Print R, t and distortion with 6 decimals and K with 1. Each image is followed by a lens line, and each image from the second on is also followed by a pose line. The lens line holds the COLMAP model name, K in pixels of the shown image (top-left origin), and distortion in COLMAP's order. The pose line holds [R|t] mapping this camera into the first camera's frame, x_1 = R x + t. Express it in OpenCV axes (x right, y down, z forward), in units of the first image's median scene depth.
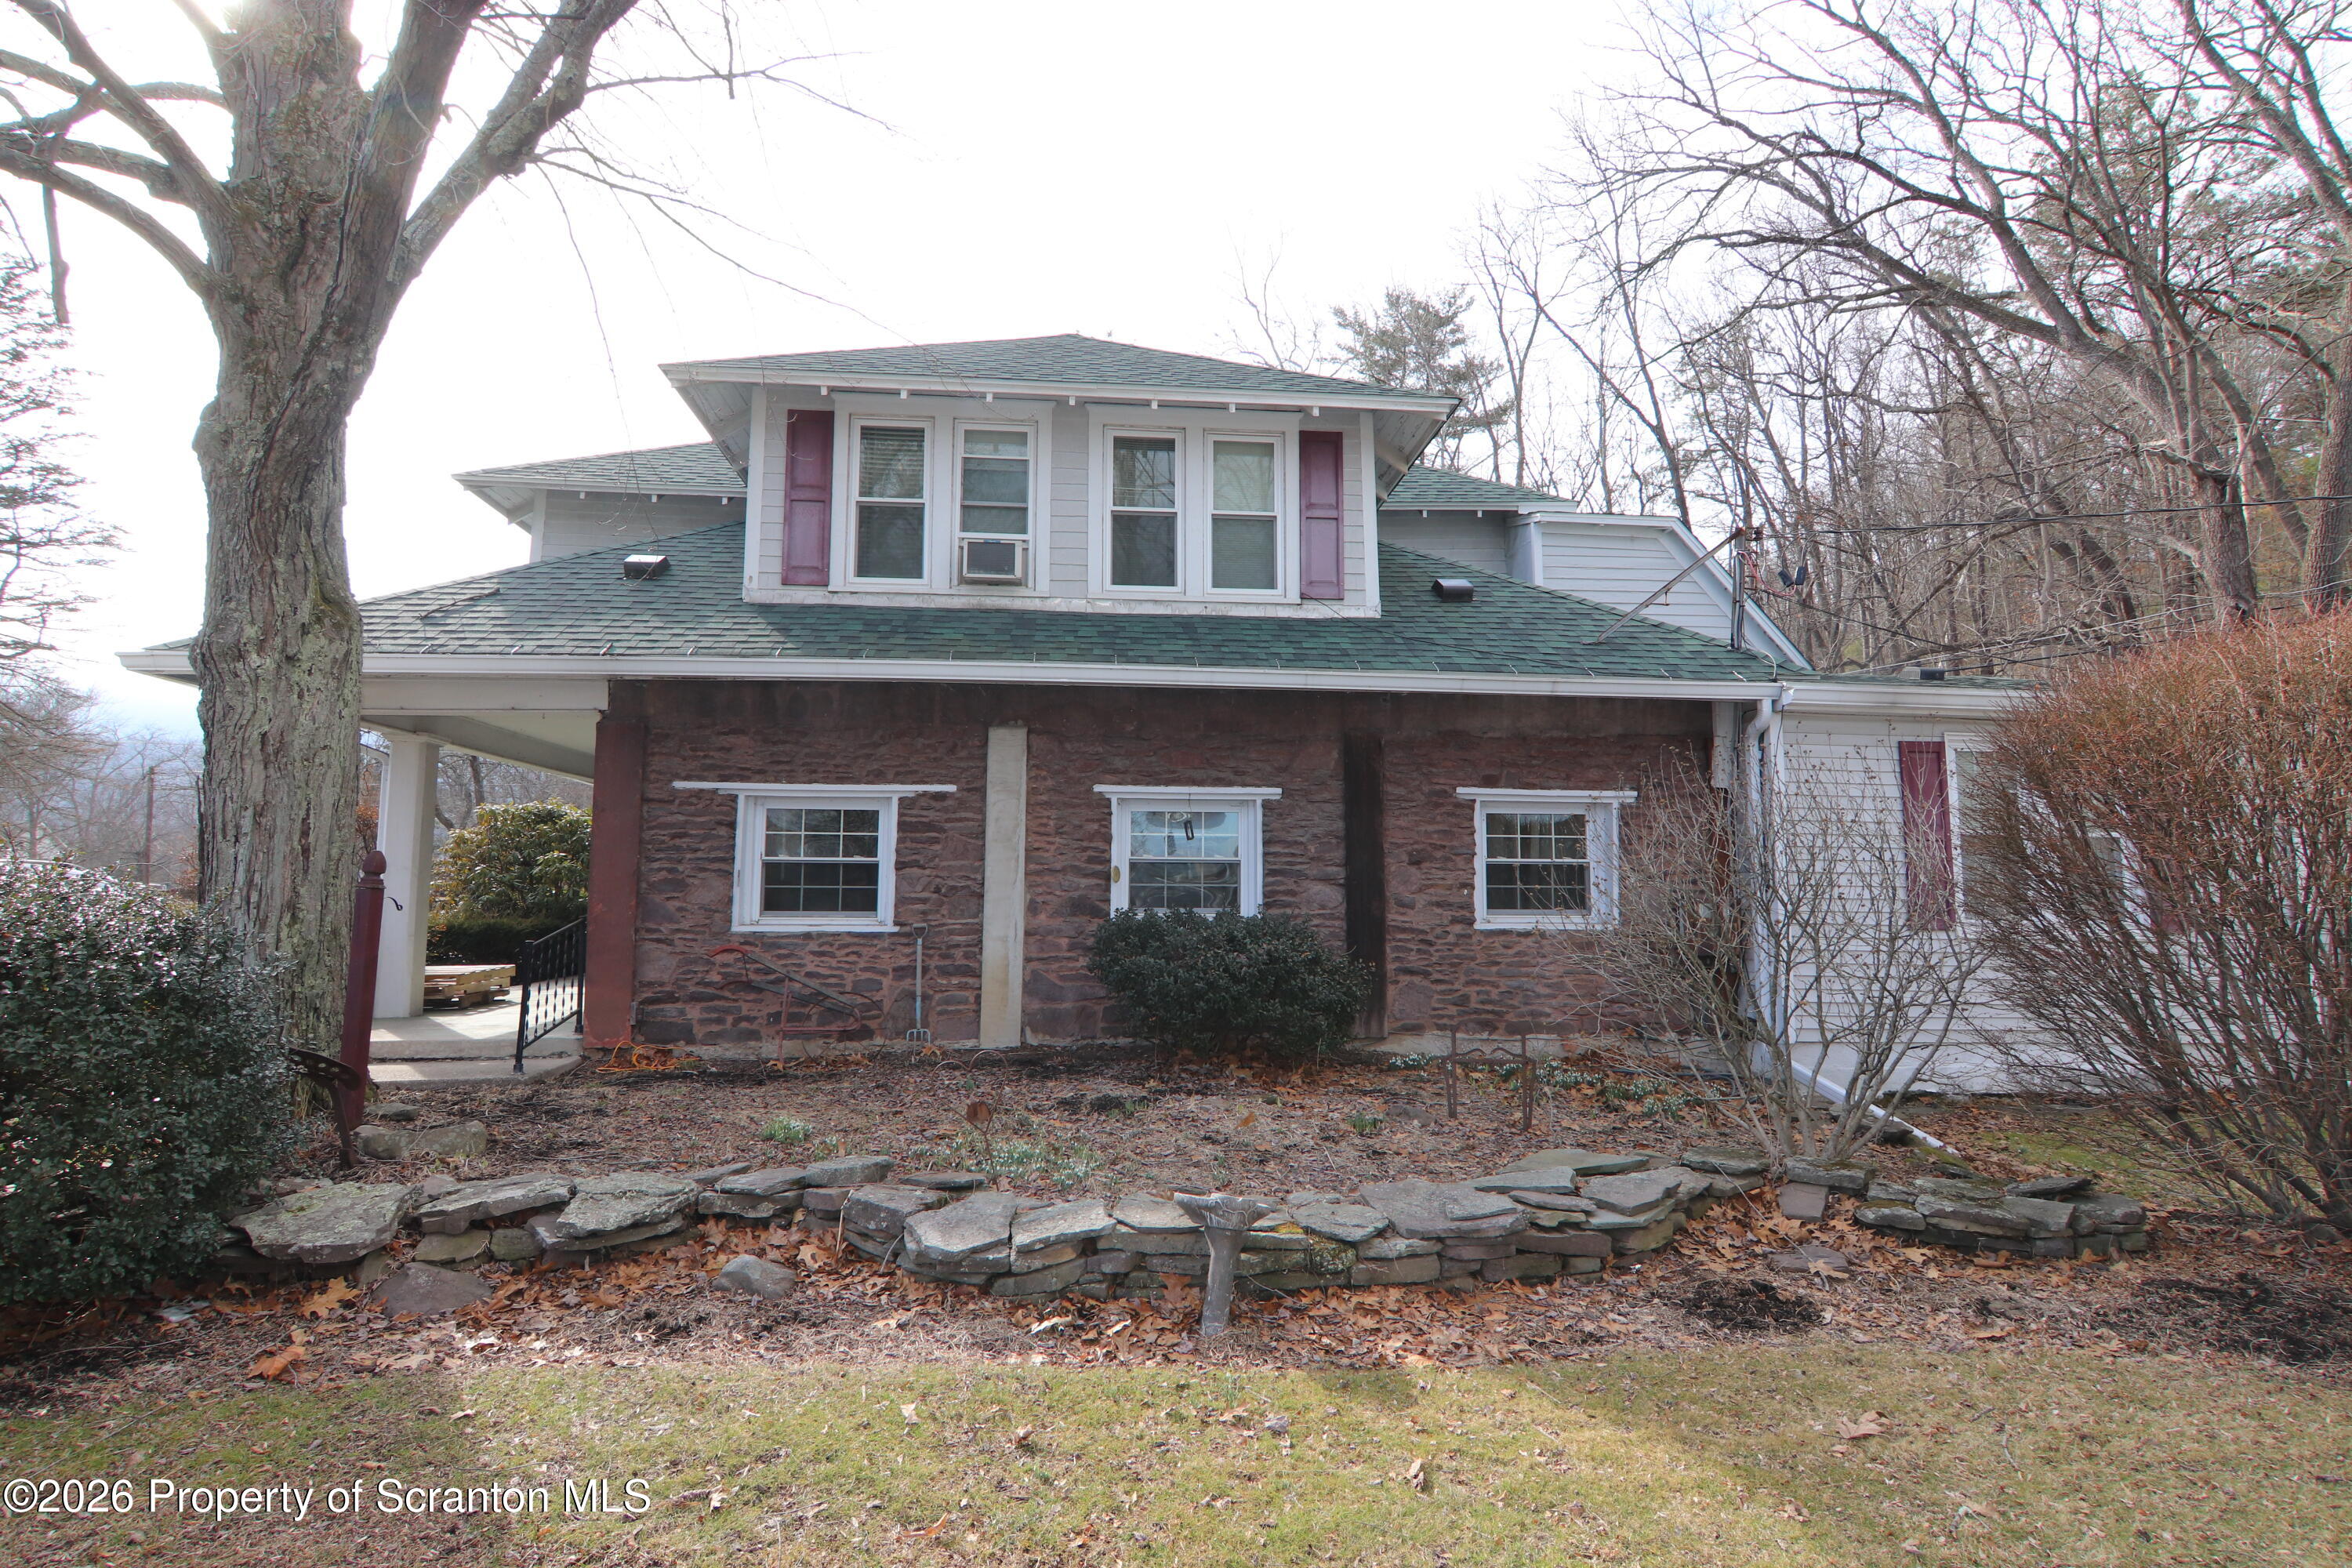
lens RADIAL K [[1210.7, 0, 1179.2], [0, 1210.7, 772.4], [0, 0, 1]] dist [-0.003905, -0.000851]
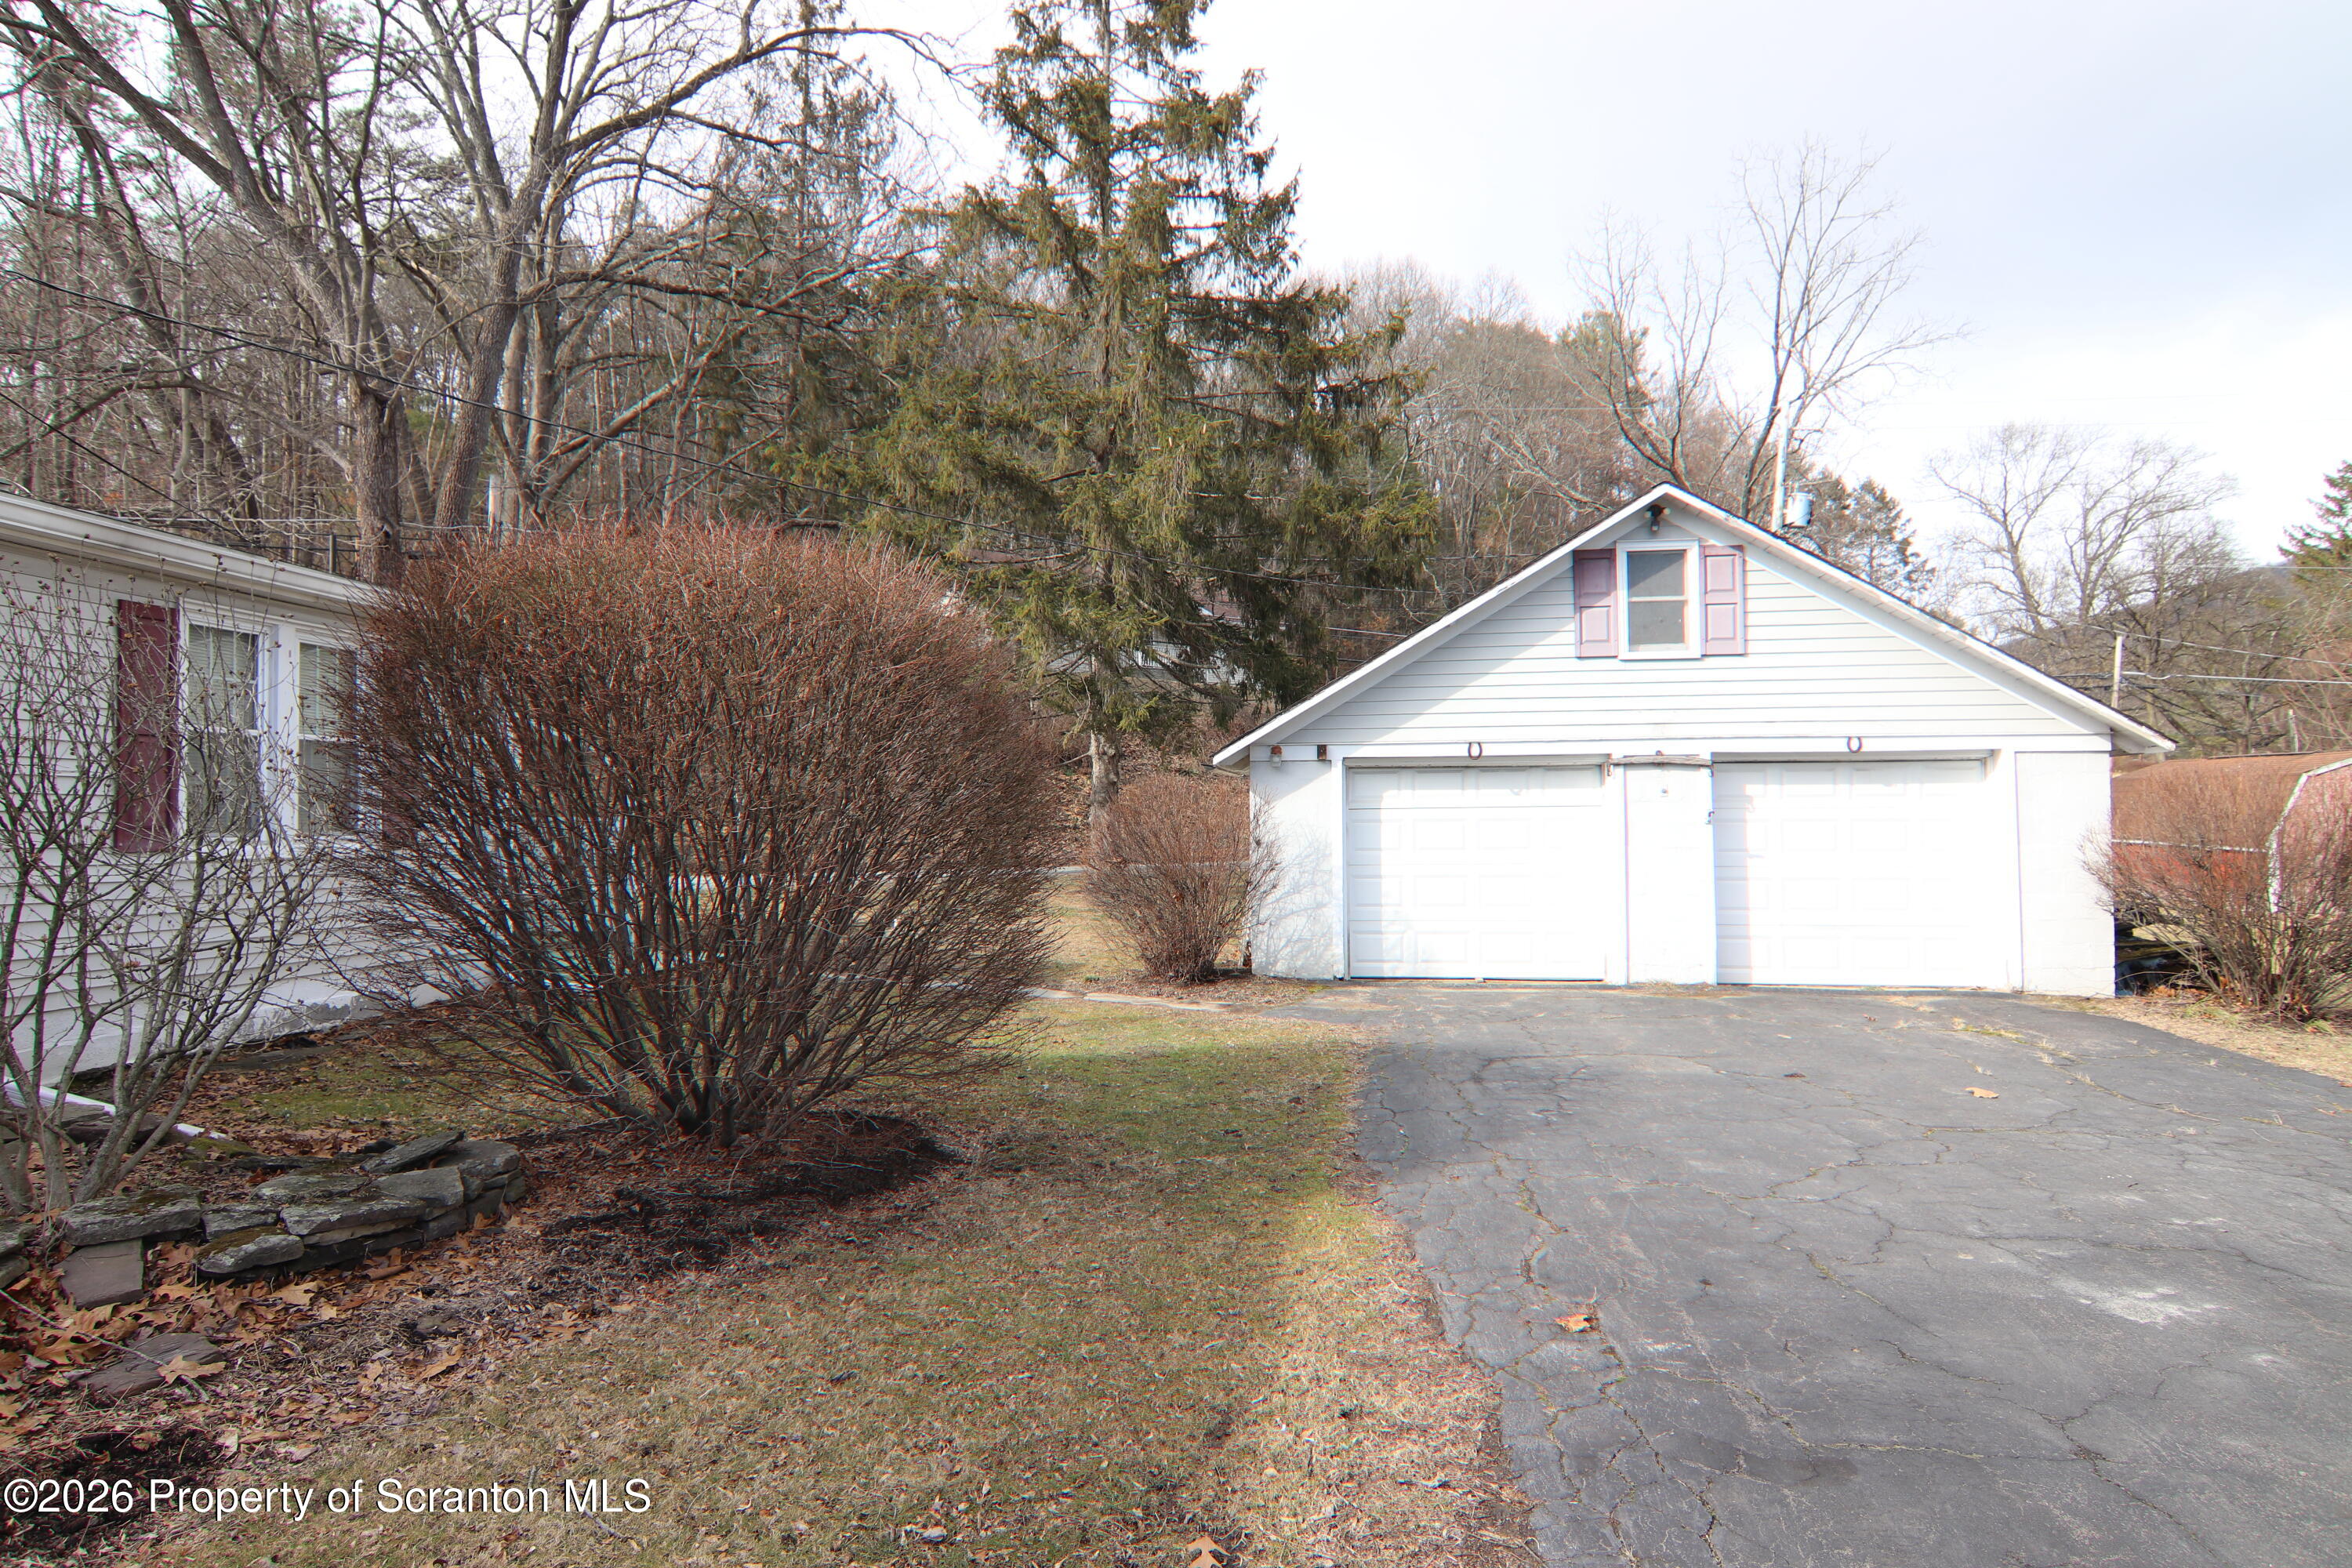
lens RADIAL K [[1284.3, 0, 1182.7], [0, 1284.3, 774.0], [0, 0, 1]] dist [-0.017390, -0.002789]
pose [[0.230650, 0.025207, 0.972710, -0.005116], [-0.088353, 0.996077, -0.004862, 0.052865], [-0.969017, -0.084821, 0.231972, 0.360070]]
